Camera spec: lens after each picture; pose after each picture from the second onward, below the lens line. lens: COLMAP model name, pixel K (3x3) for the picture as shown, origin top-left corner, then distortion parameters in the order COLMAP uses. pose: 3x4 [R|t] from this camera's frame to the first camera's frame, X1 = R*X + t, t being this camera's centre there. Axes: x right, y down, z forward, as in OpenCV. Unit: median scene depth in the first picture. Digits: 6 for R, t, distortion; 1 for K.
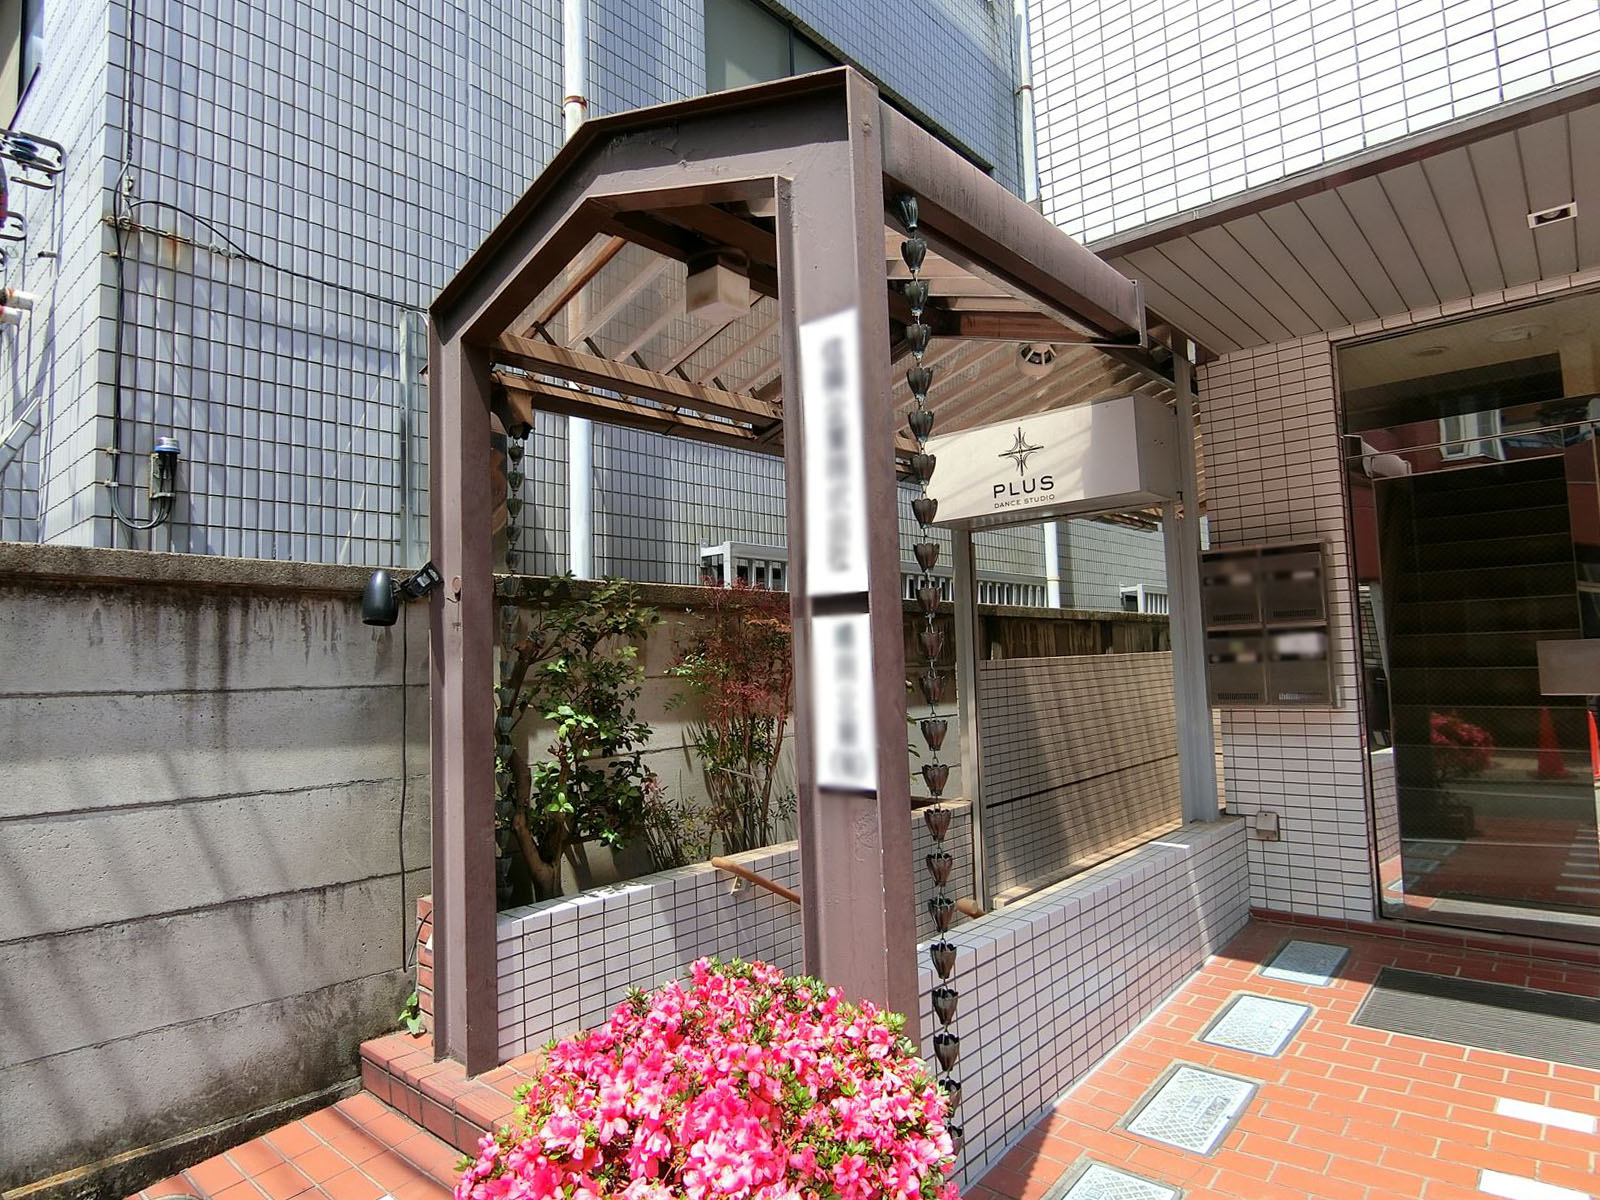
lens RADIAL K [[923.1, 0, 800.0], [0, 923.1, 600.0], [0, 0, 1]] dist [-0.000752, -0.000587]
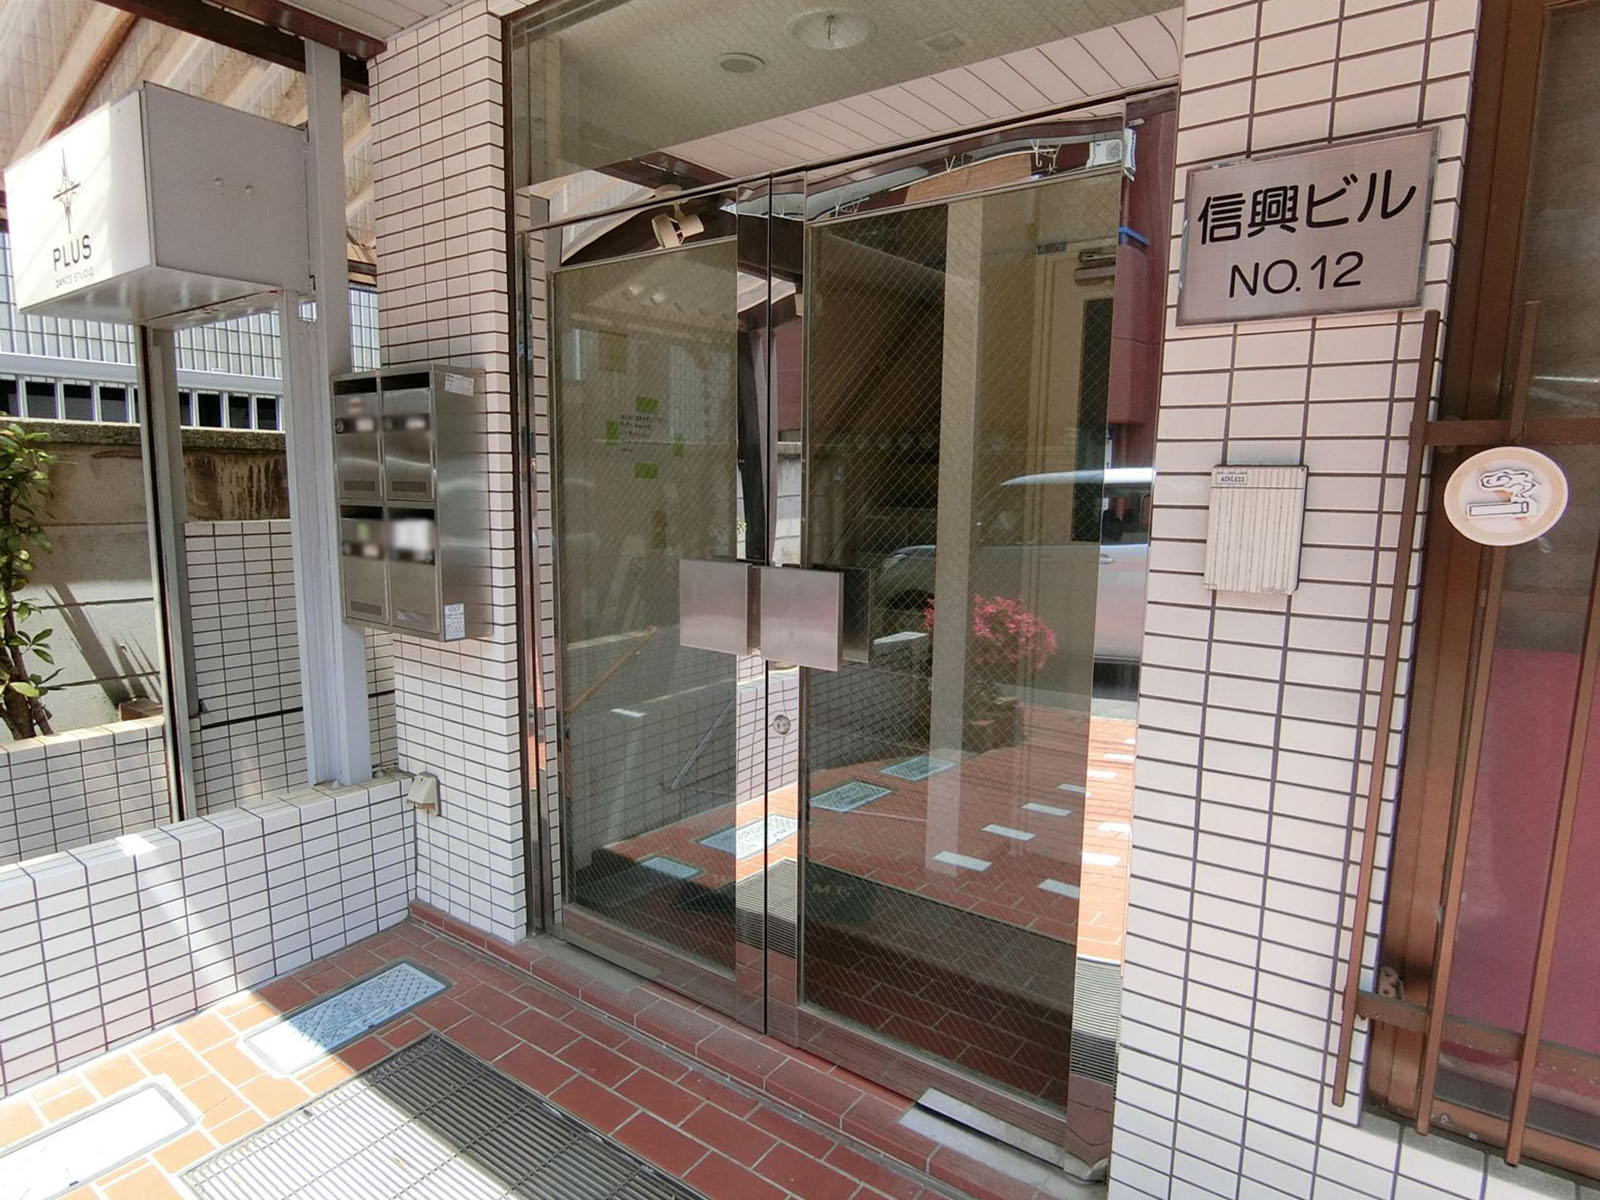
lens RADIAL K [[923.1, 0, 800.0], [0, 923.1, 600.0], [0, 0, 1]] dist [-0.000752, -0.000587]
pose [[0.996051, 0.037804, 0.080332, 0.735021], [-0.052978, 0.979152, 0.196098, -0.046140], [-0.071244, -0.199579, 0.977288, 0.346817]]
